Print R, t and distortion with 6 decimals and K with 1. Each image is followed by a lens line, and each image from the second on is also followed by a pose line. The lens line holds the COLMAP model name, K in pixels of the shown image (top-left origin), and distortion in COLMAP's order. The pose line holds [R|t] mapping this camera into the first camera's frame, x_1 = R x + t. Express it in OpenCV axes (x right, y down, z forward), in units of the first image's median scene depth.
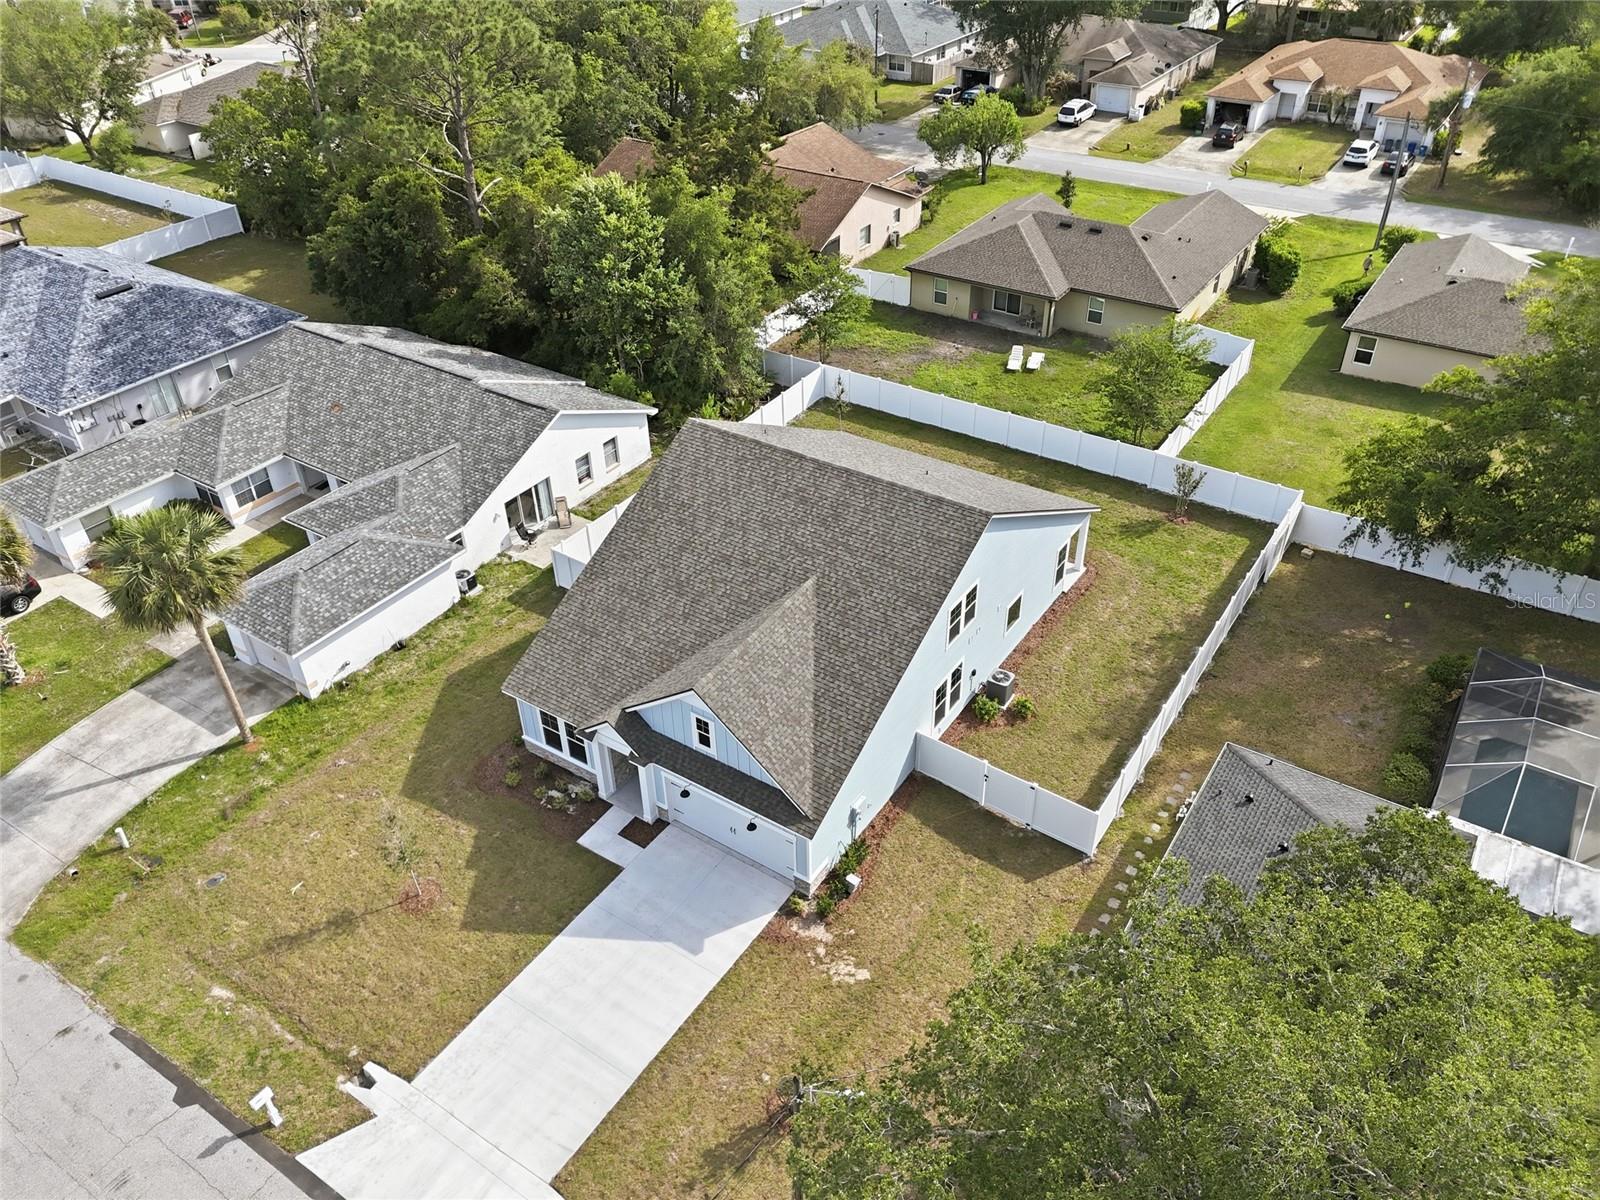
lens RADIAL K [[1157.3, 0, 800.0], [0, 1157.3, 600.0], [0, 0, 1]] dist [0.056441, -0.049095]
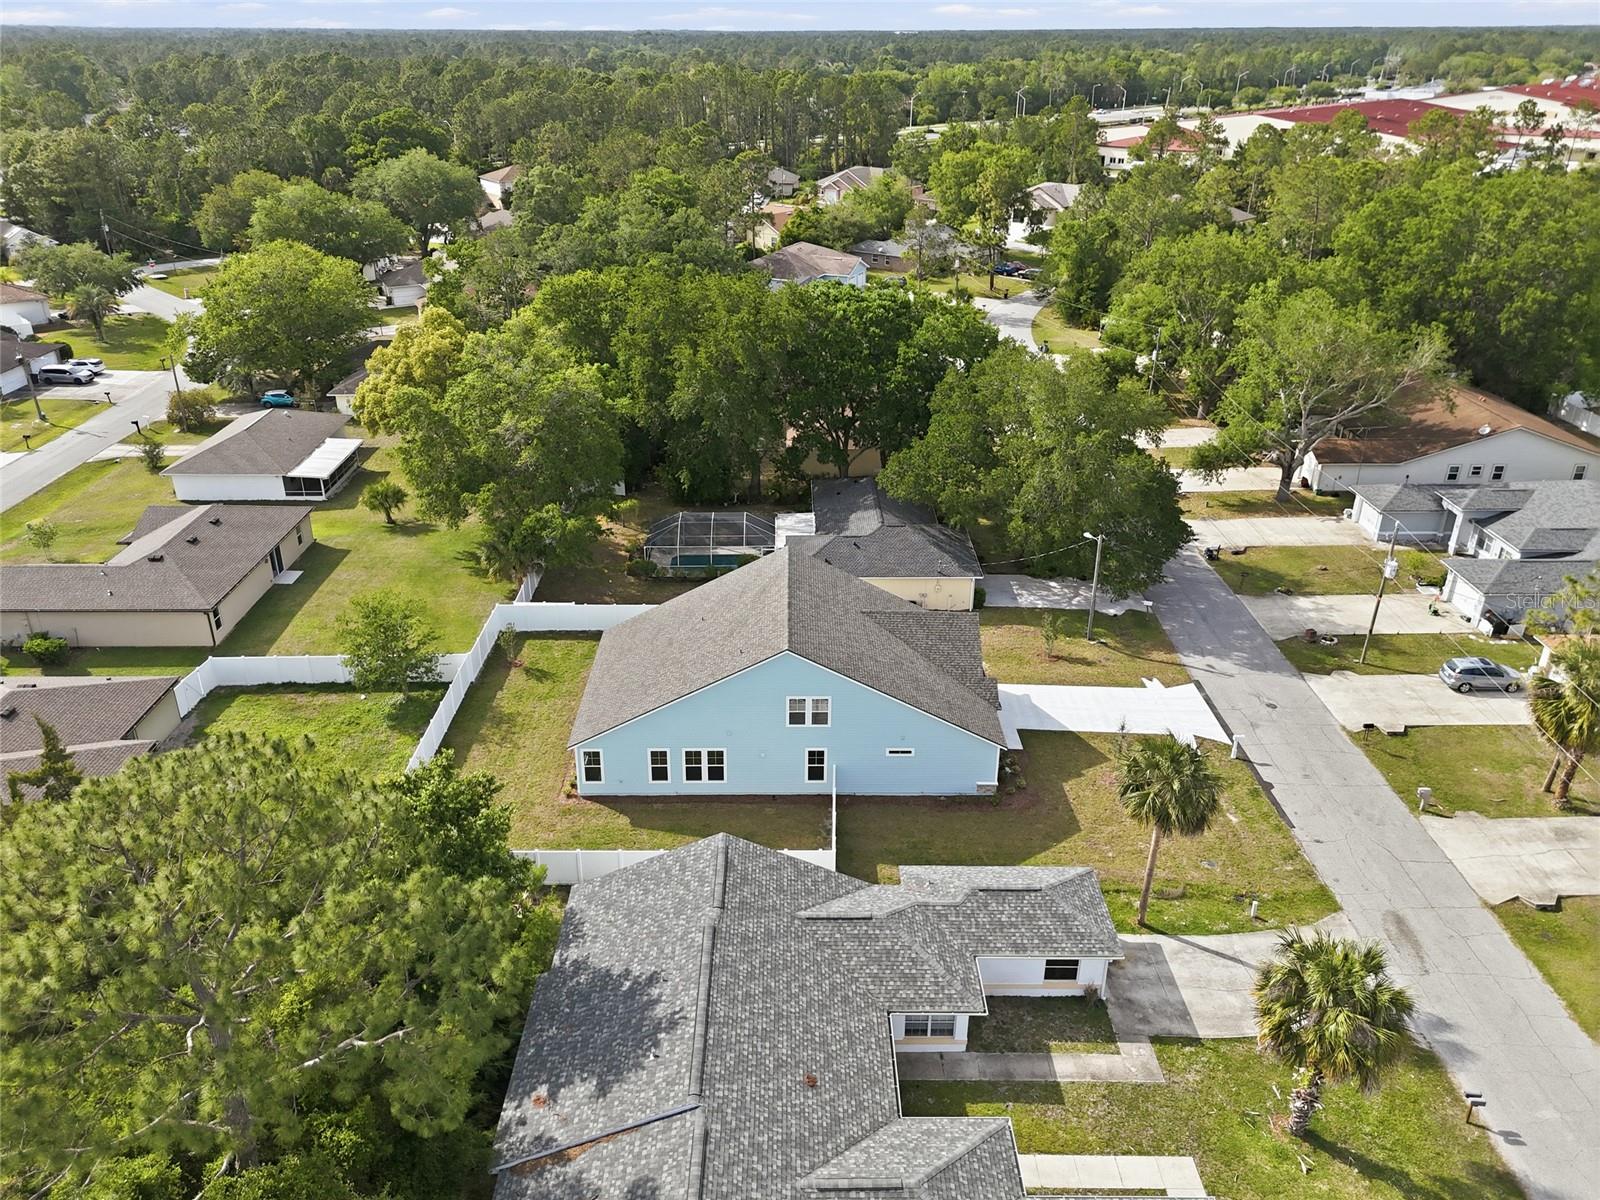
lens RADIAL K [[1172.8, 0, 776.9], [0, 1172.8, 629.4], [0, 0, 1]] dist [0.061530, -0.050530]
pose [[-0.550155, -0.361437, 0.752790, -0.779125], [0.504371, 0.574646, 0.644509, -0.745802], [-0.665537, 0.734265, -0.133846, 0.863566]]
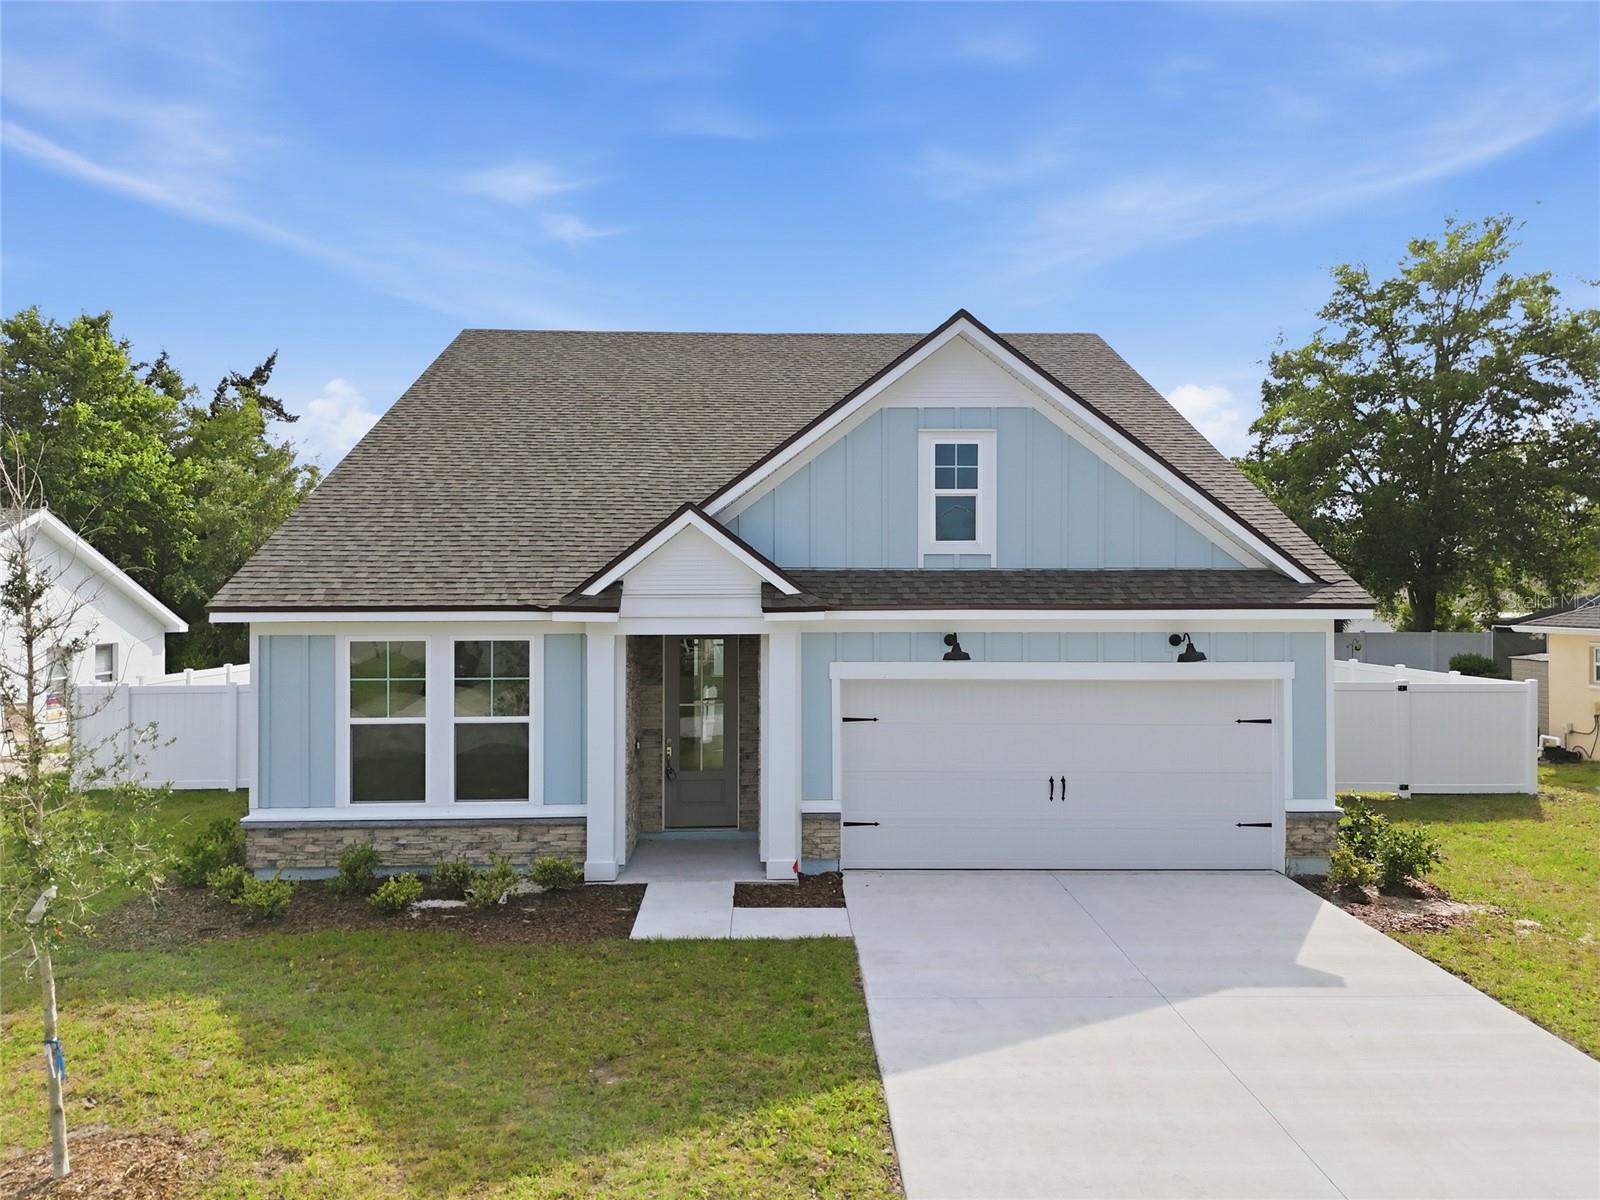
lens RADIAL K [[1157.3, 0, 800.0], [0, 1157.3, 600.0], [0, 0, 1]] dist [0.056441, -0.049095]
pose [[0.811879, 0.020556, 0.583464, -0.210831], [0.331200, 0.806789, -0.489283, 0.190333], [-0.480790, 0.590482, 0.648207, 0.484915]]
